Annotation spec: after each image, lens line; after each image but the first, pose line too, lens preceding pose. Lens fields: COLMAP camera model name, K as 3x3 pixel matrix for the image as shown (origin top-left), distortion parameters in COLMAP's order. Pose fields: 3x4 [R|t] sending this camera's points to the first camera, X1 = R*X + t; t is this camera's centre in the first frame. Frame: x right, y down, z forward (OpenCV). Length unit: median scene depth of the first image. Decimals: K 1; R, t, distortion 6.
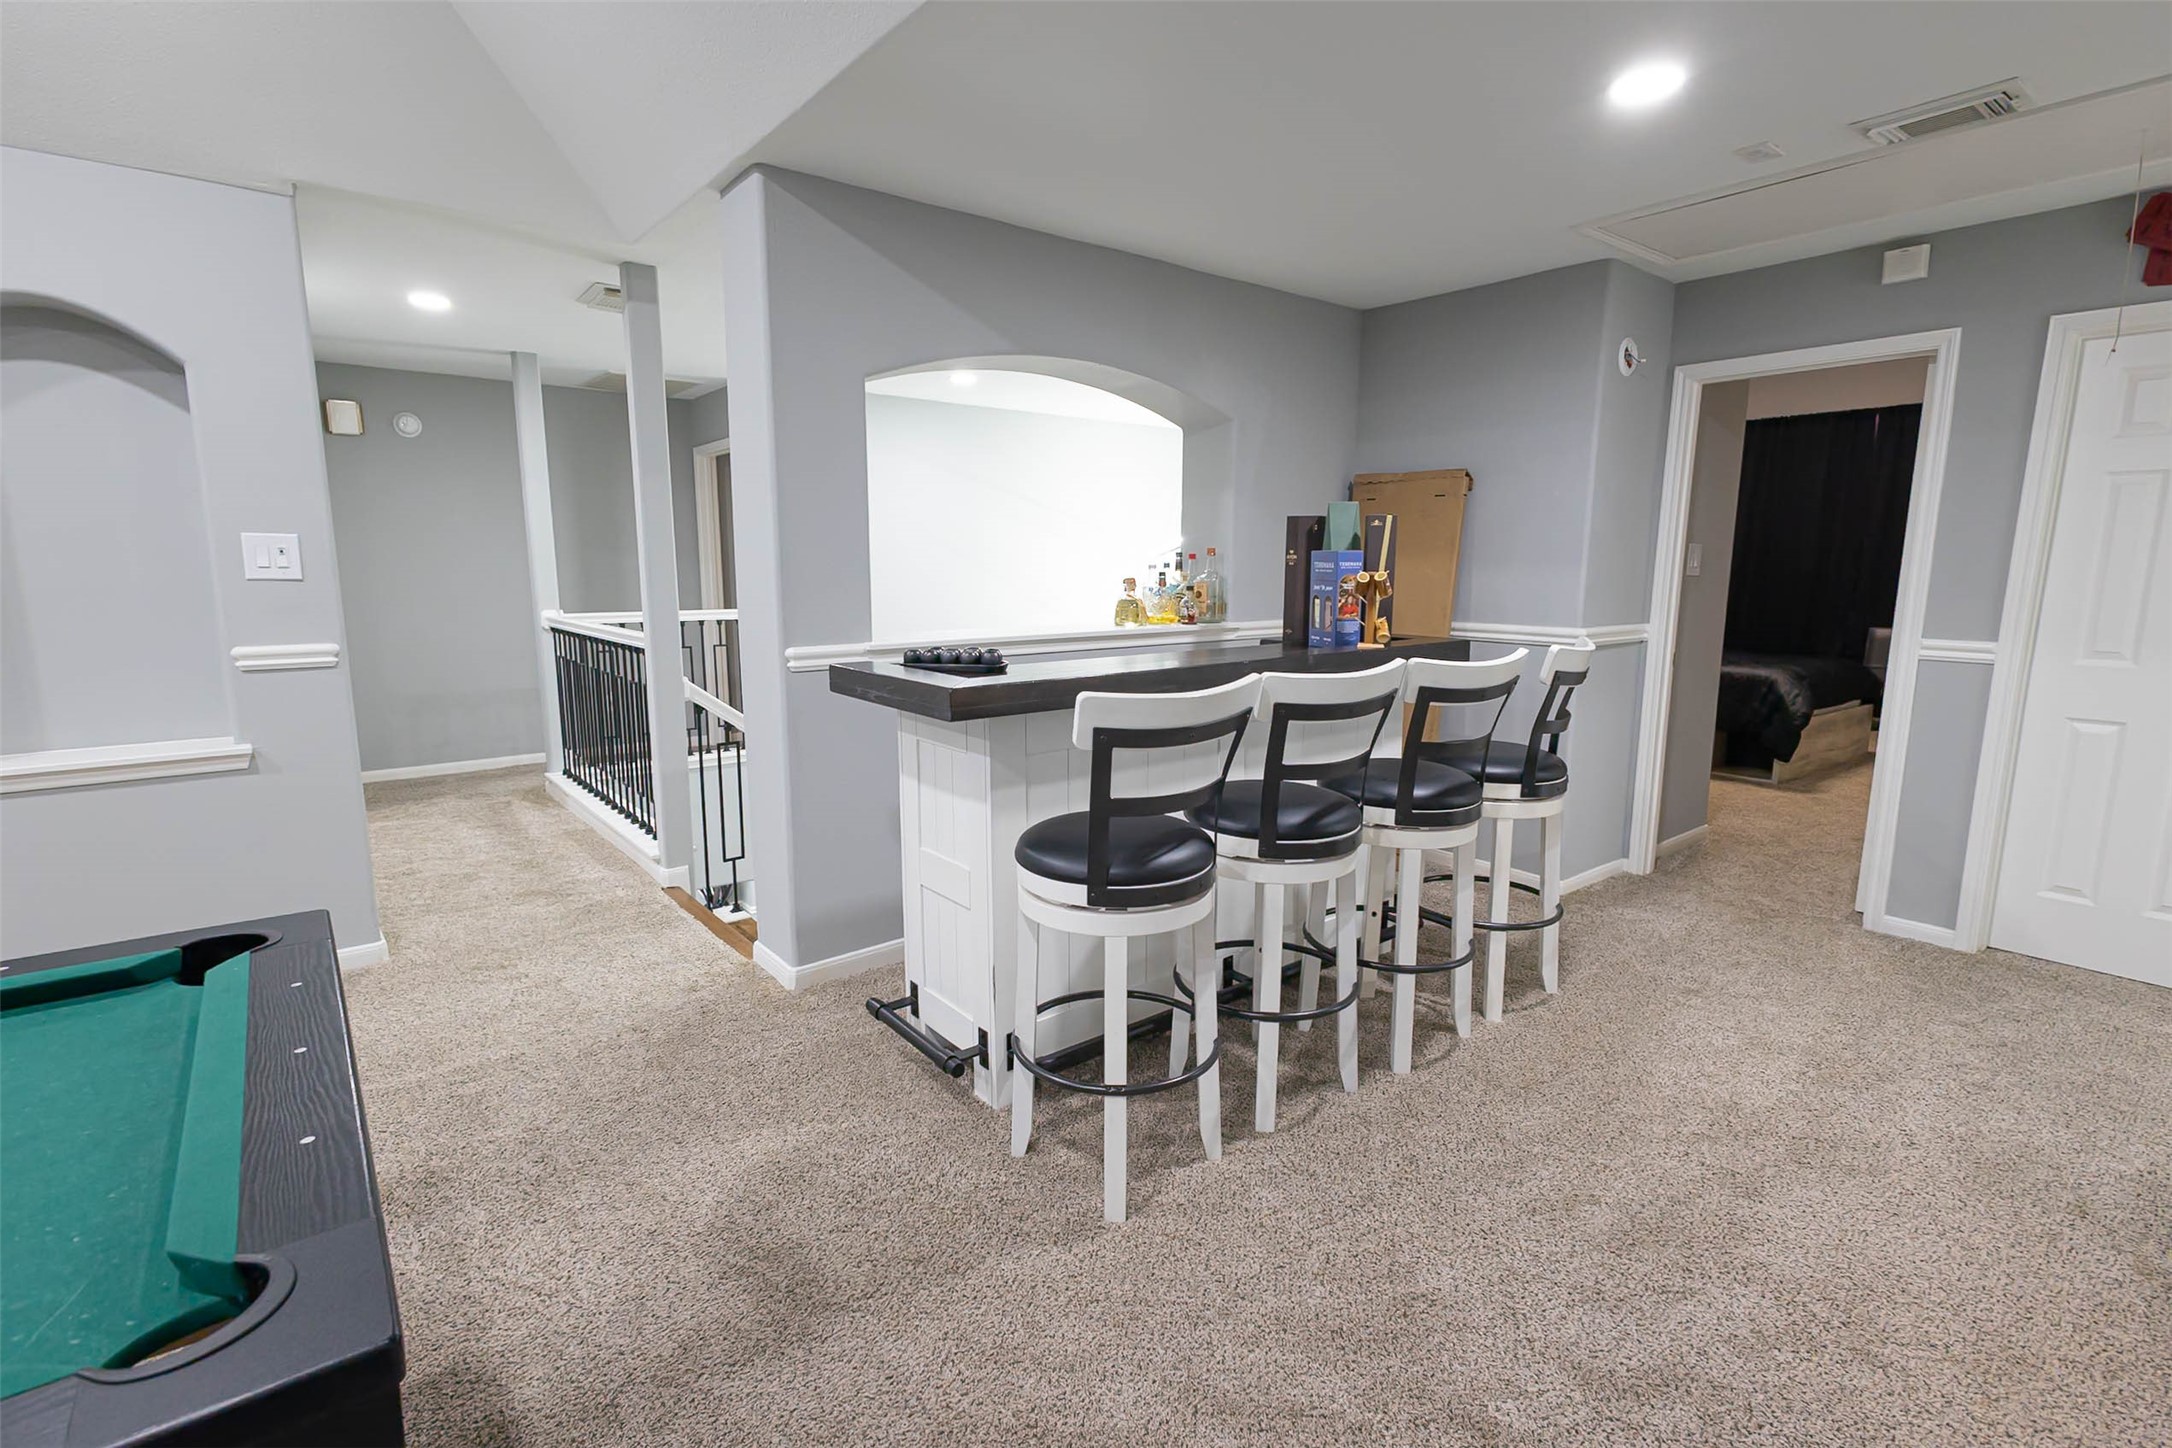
lens RADIAL K [[1003.1, 0, 1084.7], [0, 1003.1, 726.5], [0, 0, 1]] dist [0.004888, 0.000390]
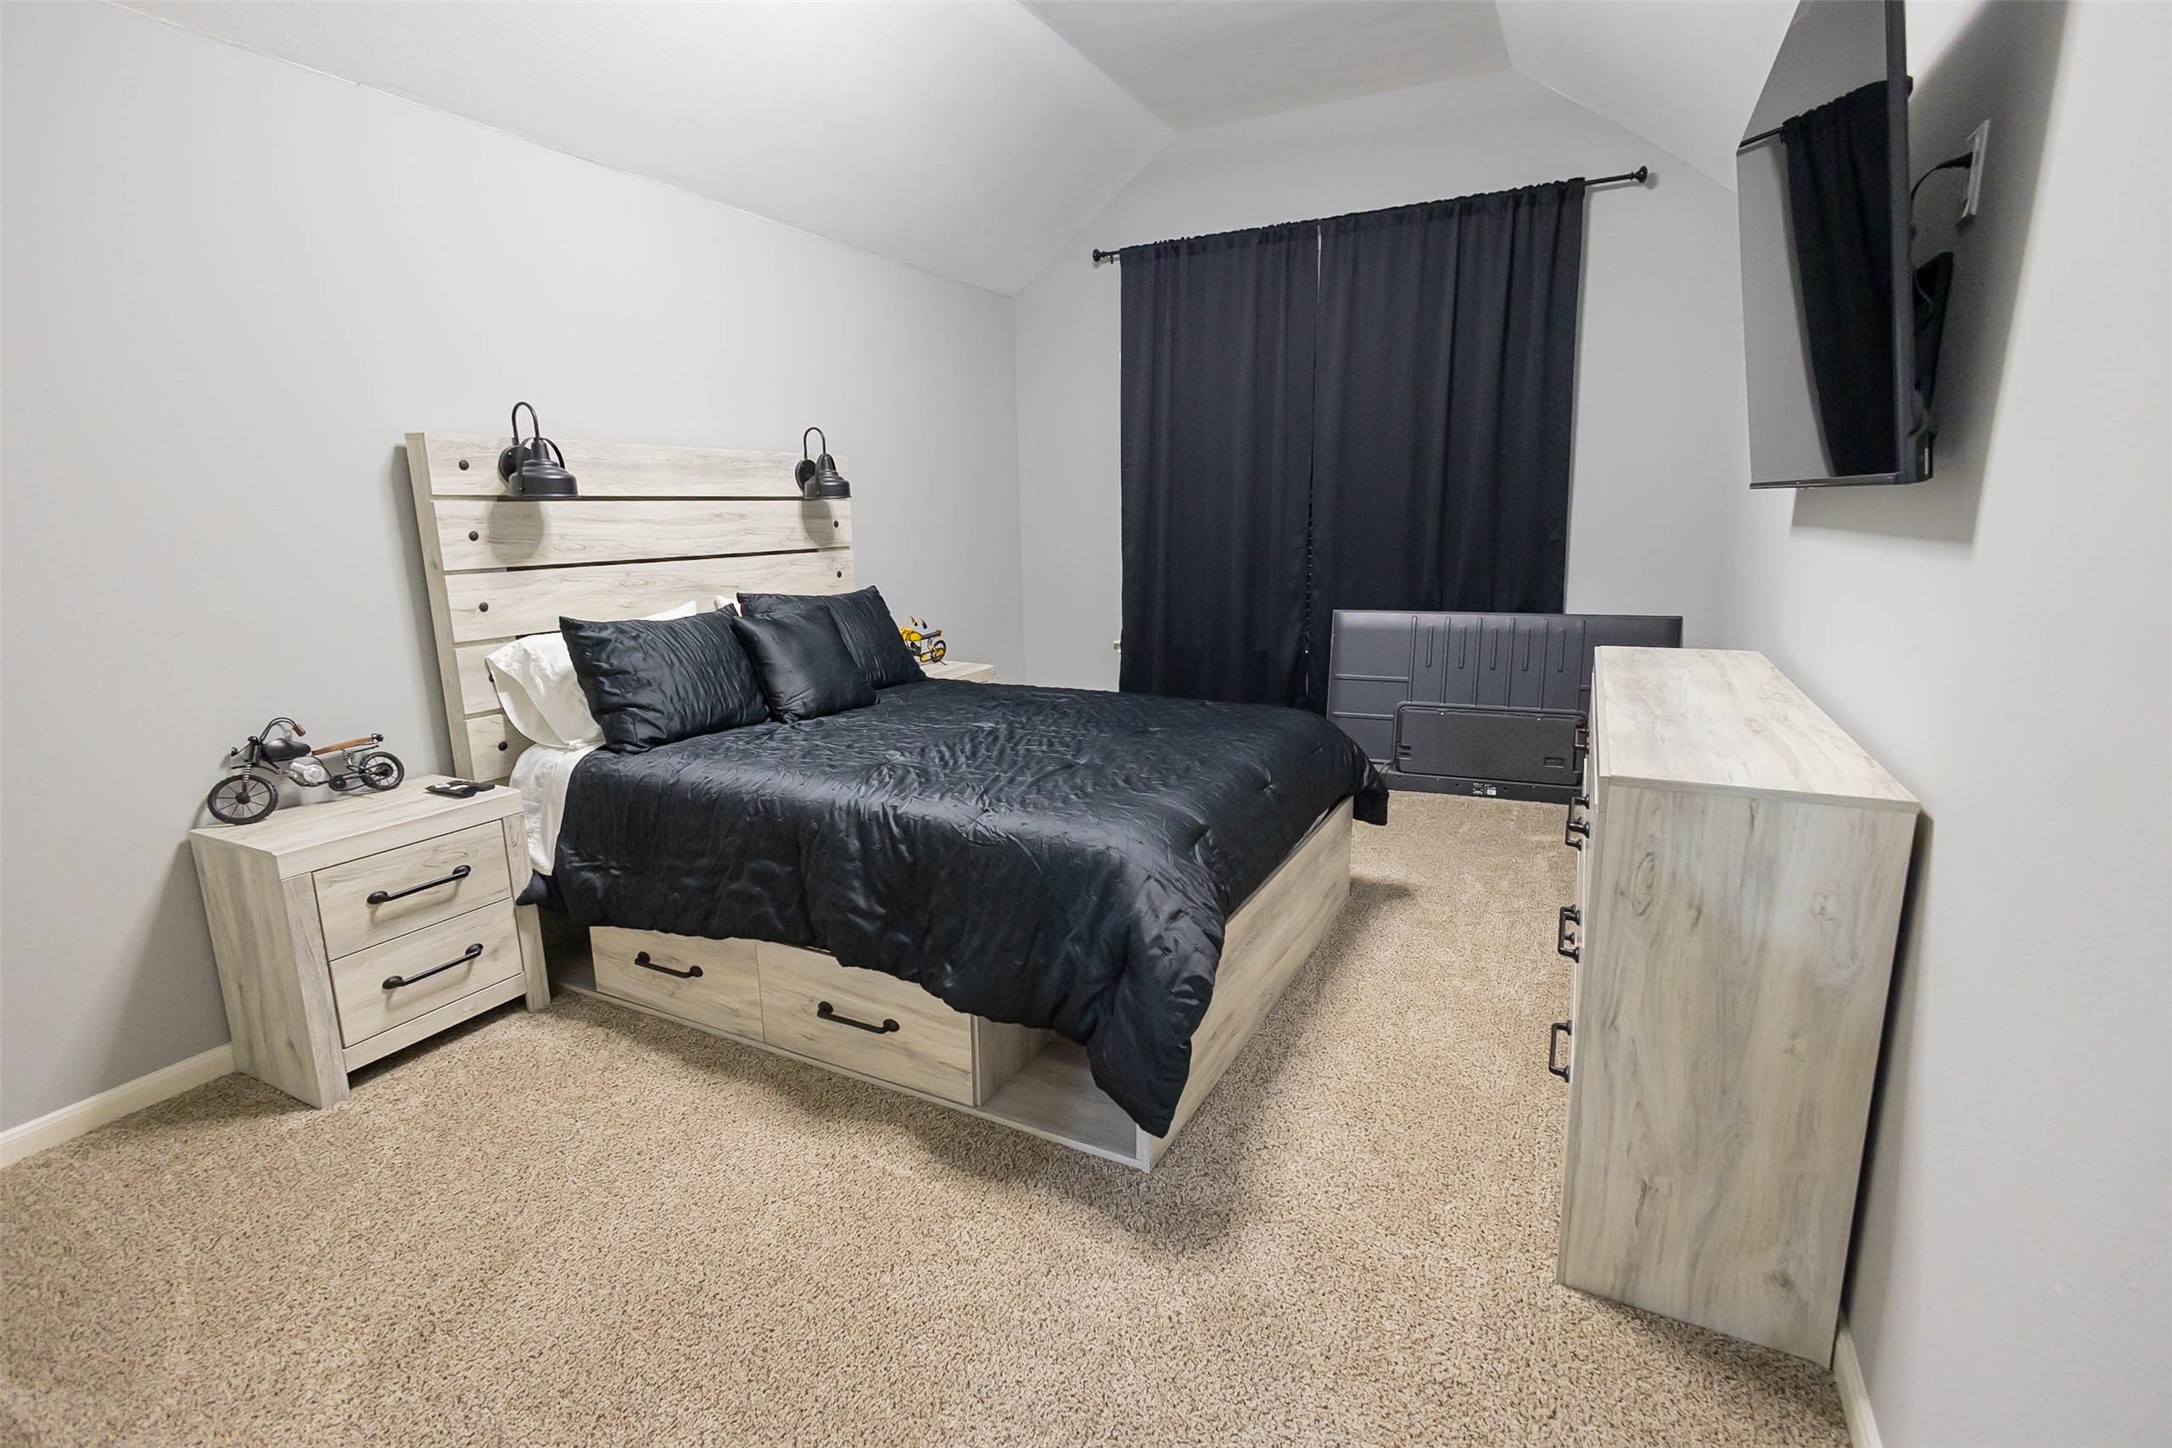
lens RADIAL K [[1003.1, 0, 1084.2], [0, 1003.1, 724.3], [0, 0, 1]] dist [0.004888, 0.000390]
pose [[0.910556, -0.100651, 0.400945, 0.553608], [0.083007, 0.994669, 0.061185, -0.112715], [-0.404966, -0.022431, 0.914057, 0.712566]]
